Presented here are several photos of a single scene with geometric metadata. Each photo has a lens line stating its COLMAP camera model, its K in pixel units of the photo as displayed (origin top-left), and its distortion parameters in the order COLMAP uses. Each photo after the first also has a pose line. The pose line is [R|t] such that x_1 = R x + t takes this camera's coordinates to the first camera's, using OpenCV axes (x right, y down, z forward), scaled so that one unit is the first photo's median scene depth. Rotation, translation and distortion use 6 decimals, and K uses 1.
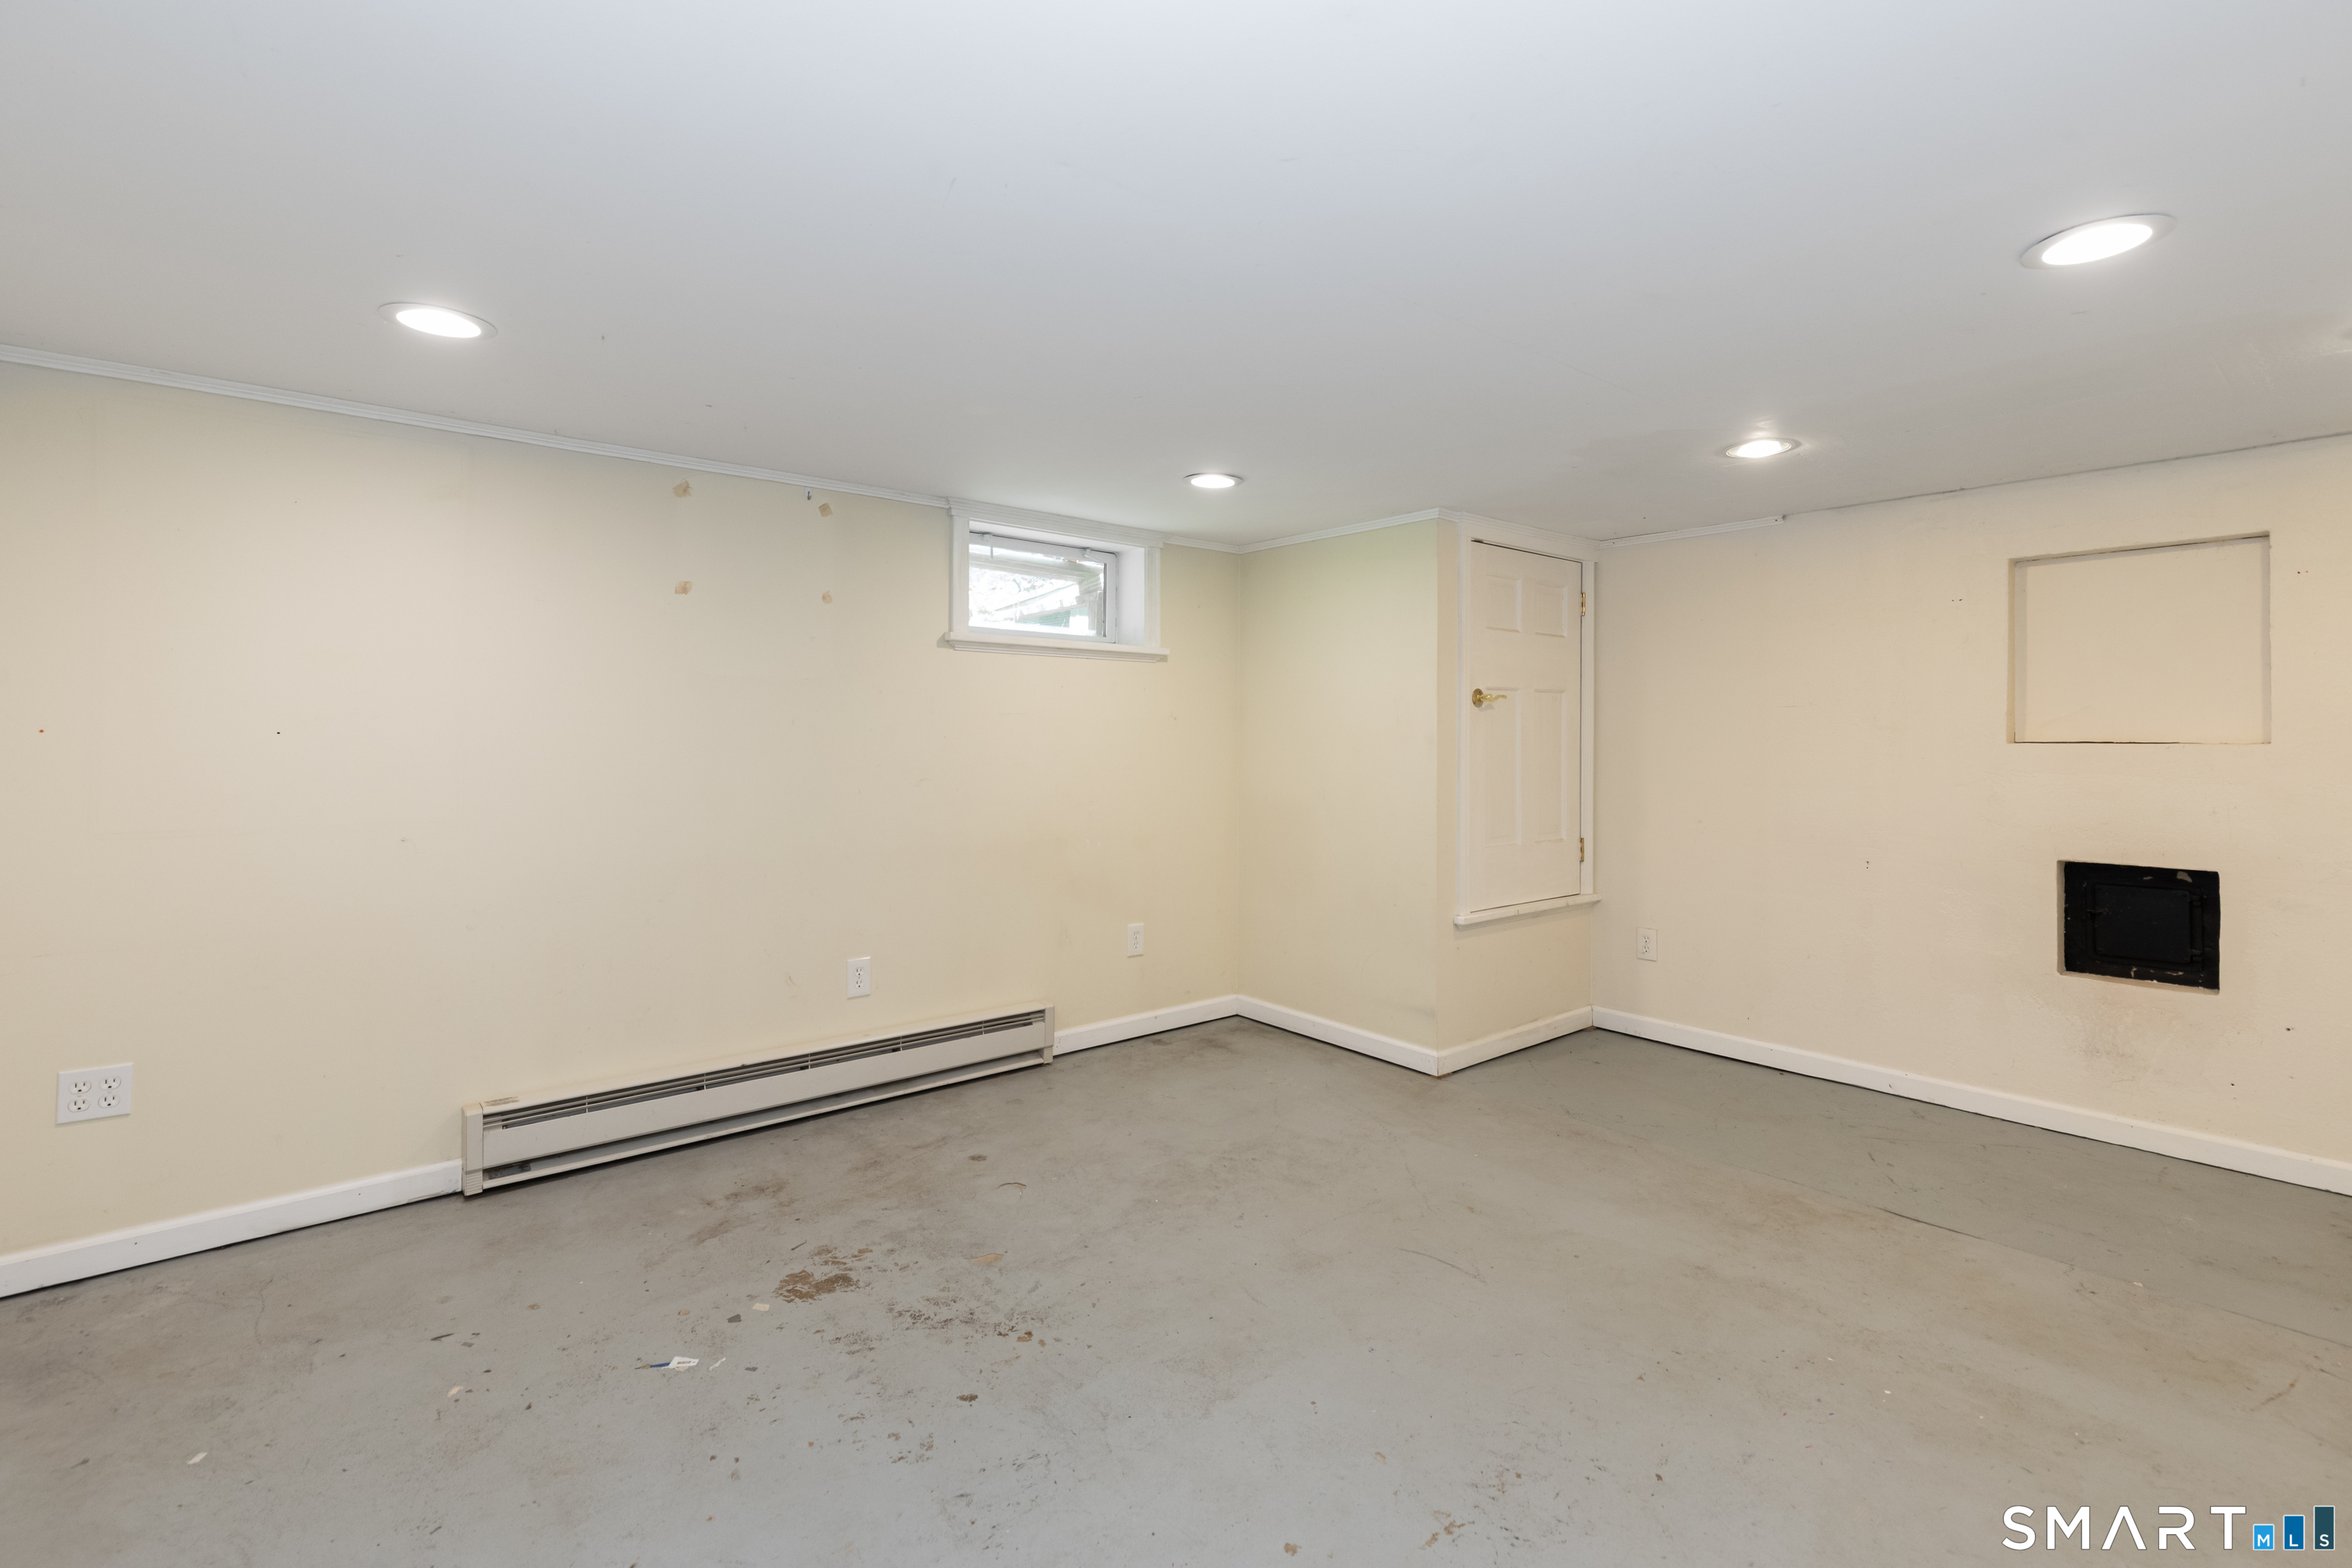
lens RADIAL K [[1077.3, 0, 1177.9], [0, 1077.3, 766.8], [0, 0, 1]] dist [0.001794, 0.000377]
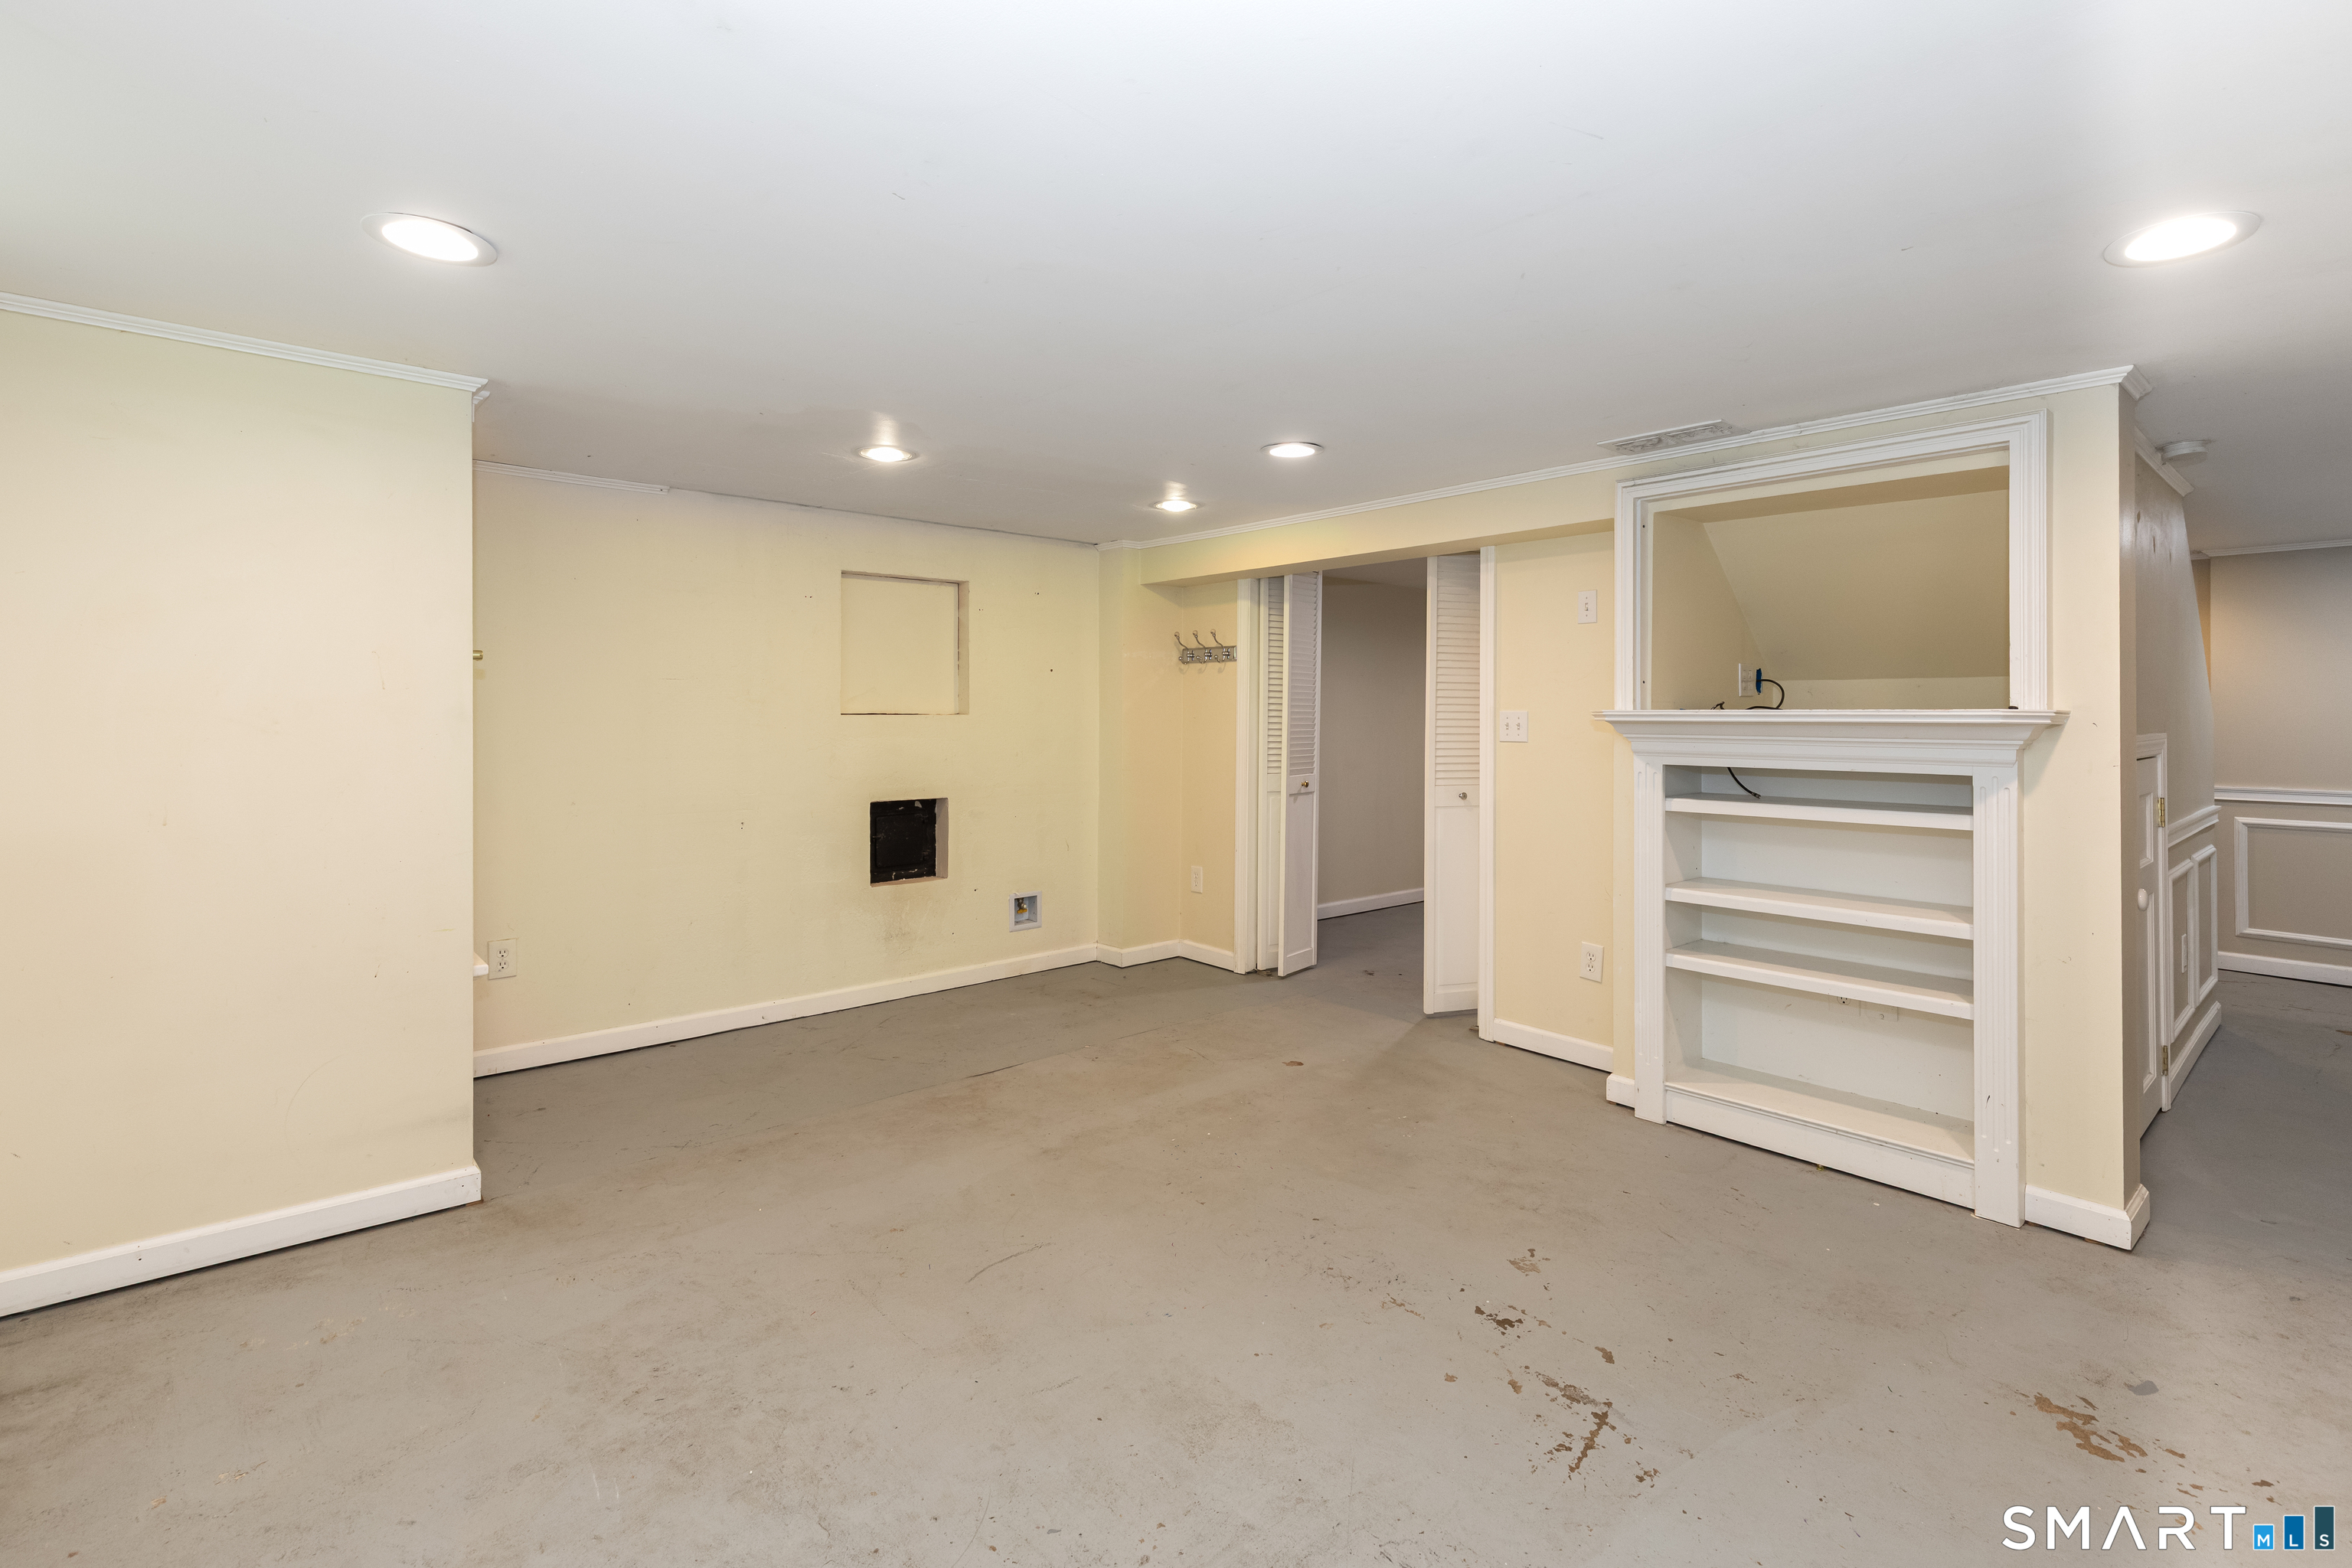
lens RADIAL K [[1077.3, 0, 1196.4], [0, 1077.3, 704.3], [0, 0, 1]] dist [0.001794, 0.000377]
pose [[-0.029698, 0.001483, 0.999558, -0.576642], [0.024633, 0.999696, -0.000751, -0.025543], [-0.999255, 0.024600, -0.029726, 0.674867]]
